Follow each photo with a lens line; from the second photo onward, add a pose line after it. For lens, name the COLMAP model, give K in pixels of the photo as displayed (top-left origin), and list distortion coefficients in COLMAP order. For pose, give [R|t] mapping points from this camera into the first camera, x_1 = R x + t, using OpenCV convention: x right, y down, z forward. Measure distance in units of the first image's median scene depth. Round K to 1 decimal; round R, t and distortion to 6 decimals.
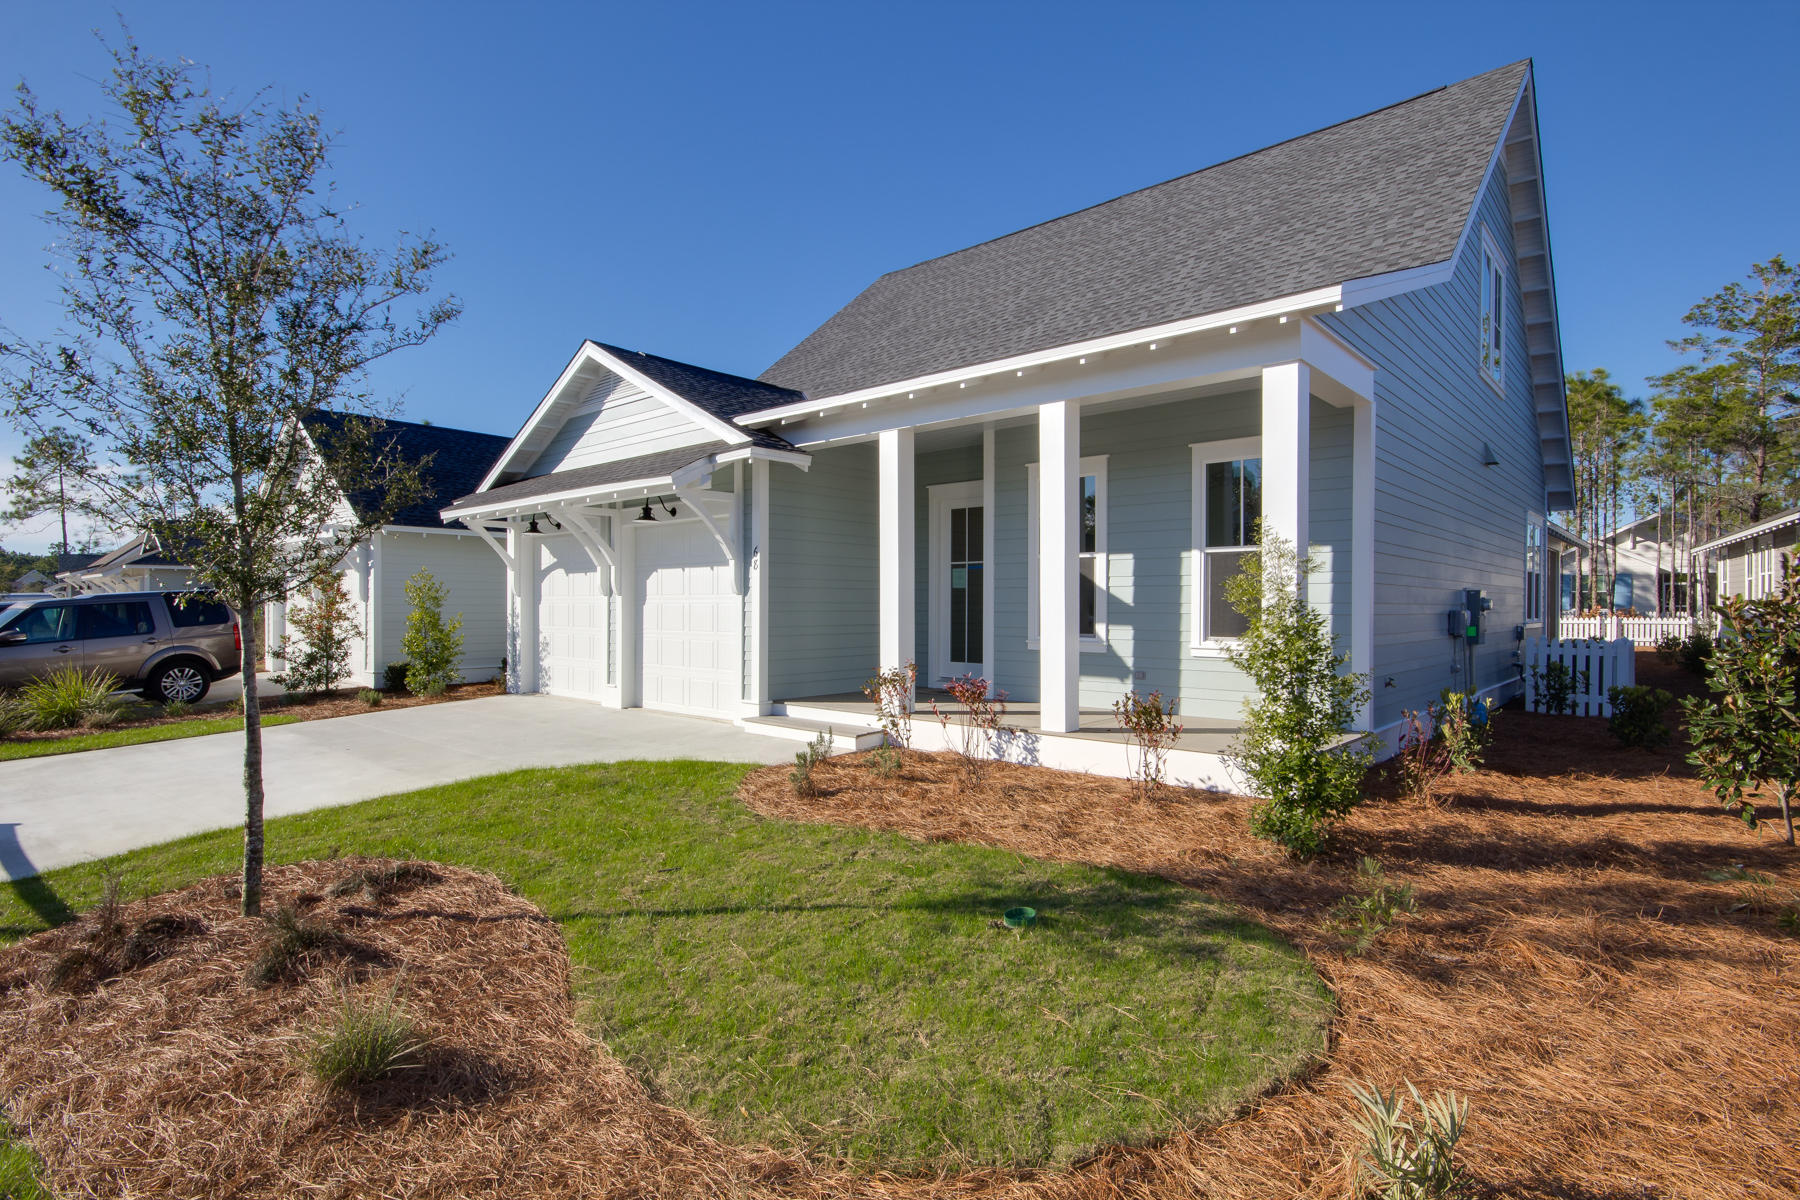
lens RADIAL K [[875.0, 0, 900.0], [0, 875.0, 600.0], [0, 0, 1]] dist [-0.001205, -0.000111]
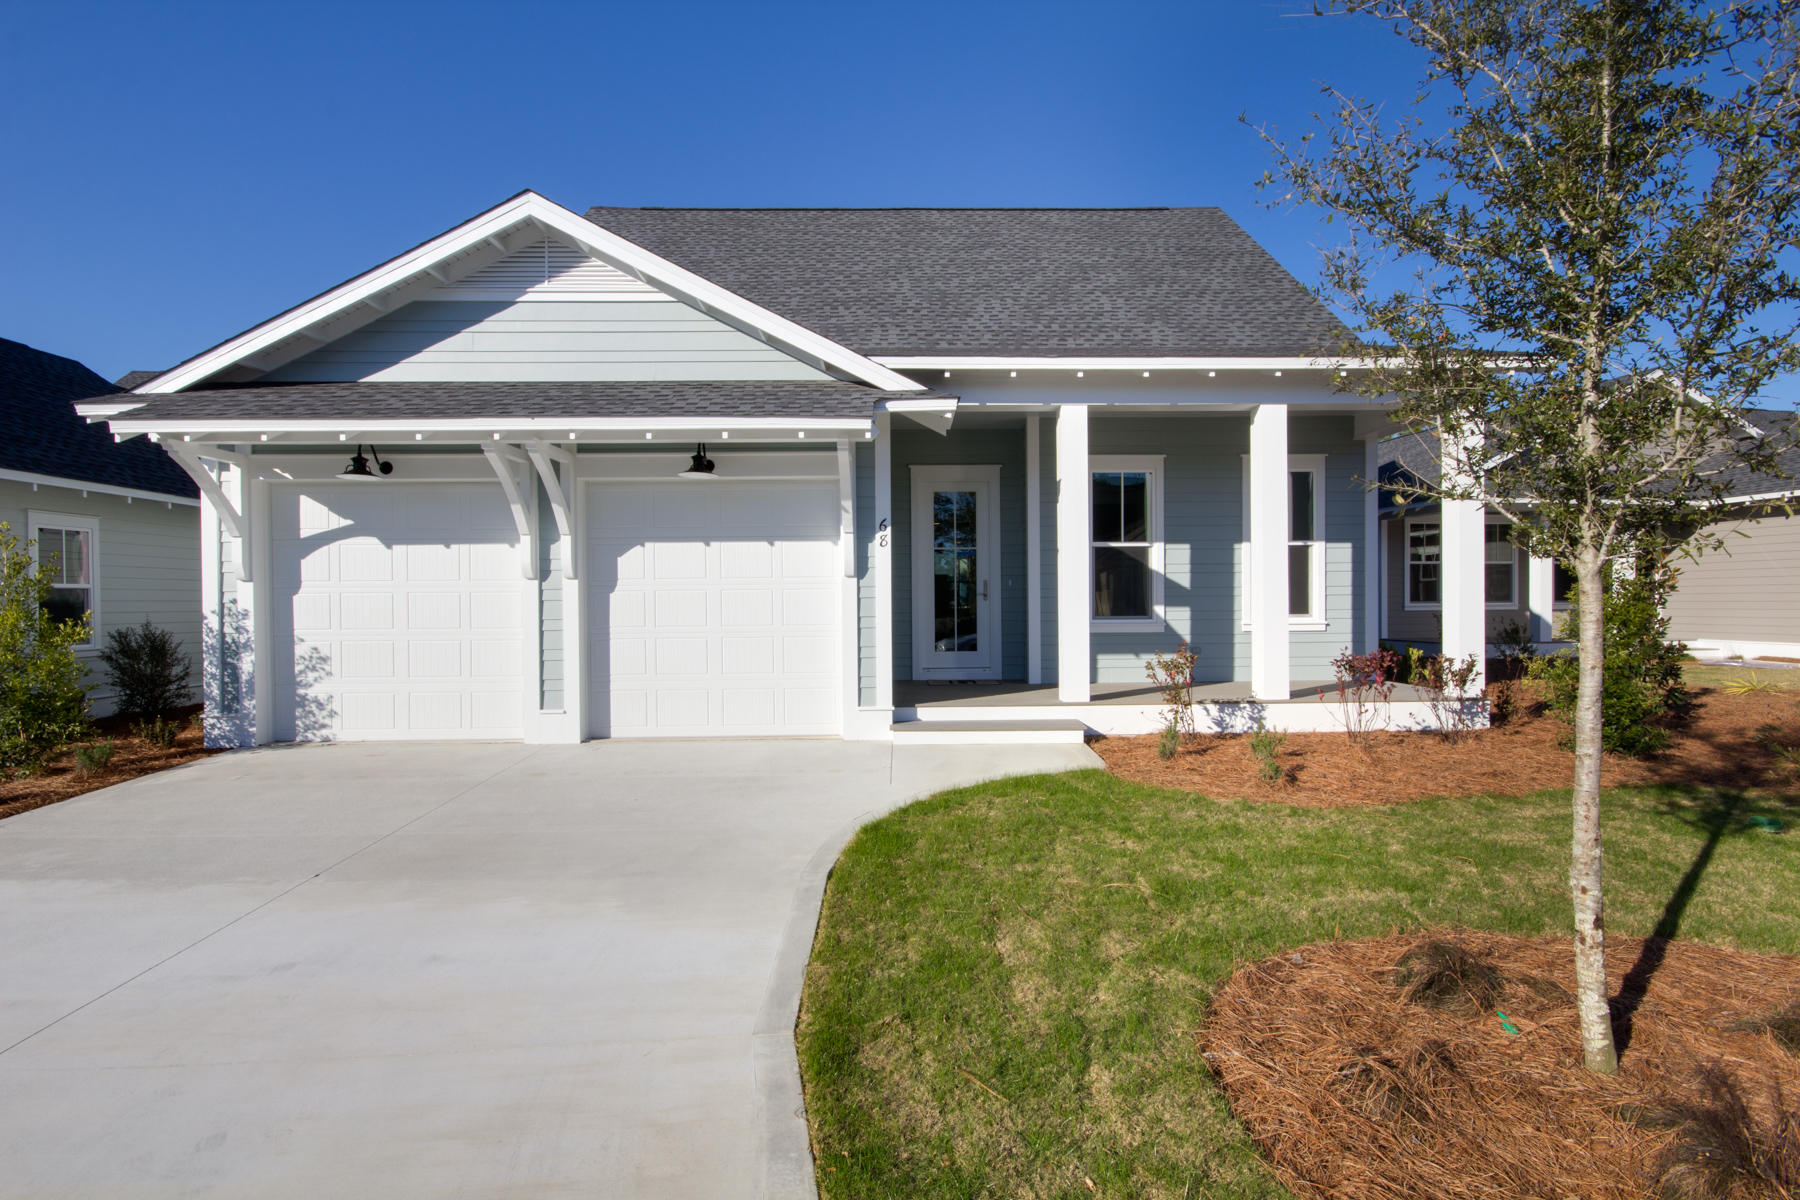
lens RADIAL K [[807.2, 0, 900.0], [0, 807.2, 600.0], [0, 0, 1]] dist [-0.000831, -0.000011]
pose [[0.739712, -0.008012, 0.672876, -0.665450], [0.005927, 0.999968, 0.005391, 0.011475], [-0.672898, 0.000001, 0.739736, 0.429136]]
